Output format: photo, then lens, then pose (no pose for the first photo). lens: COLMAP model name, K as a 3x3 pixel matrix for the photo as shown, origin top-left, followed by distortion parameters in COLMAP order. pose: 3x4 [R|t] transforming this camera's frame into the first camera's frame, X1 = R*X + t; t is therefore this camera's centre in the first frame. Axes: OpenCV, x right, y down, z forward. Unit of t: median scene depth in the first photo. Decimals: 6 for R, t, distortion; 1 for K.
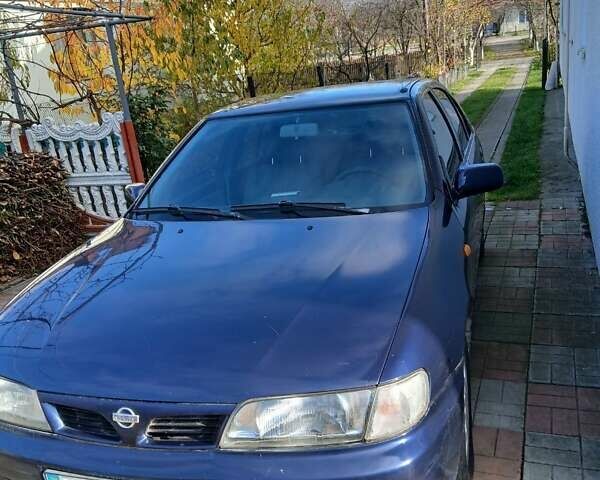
lens RADIAL K [[601.5, 0, 300.0], [0, 601.5, 240.0], [0, 0, 1]] dist [0.121203, -0.250568]
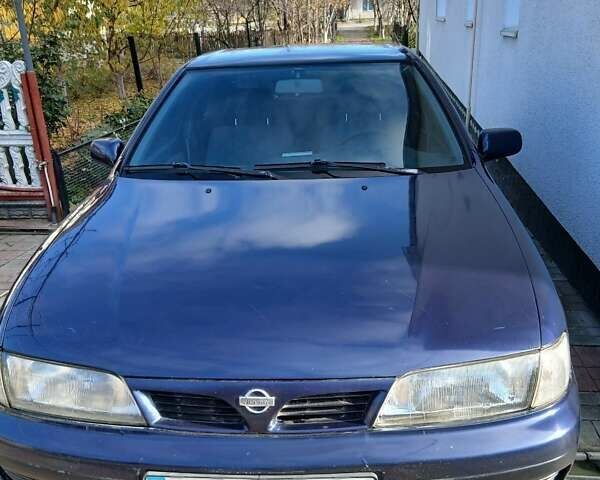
lens RADIAL K [[601.5, 0, 300.0], [0, 601.5, 240.0], [0, 0, 1]] dist [0.121203, -0.250568]
pose [[0.969426, -0.003712, 0.245354, -0.406296], [-0.005203, 0.999350, 0.035677, 0.035911], [-0.245327, -0.035863, 0.968777, 0.167515]]
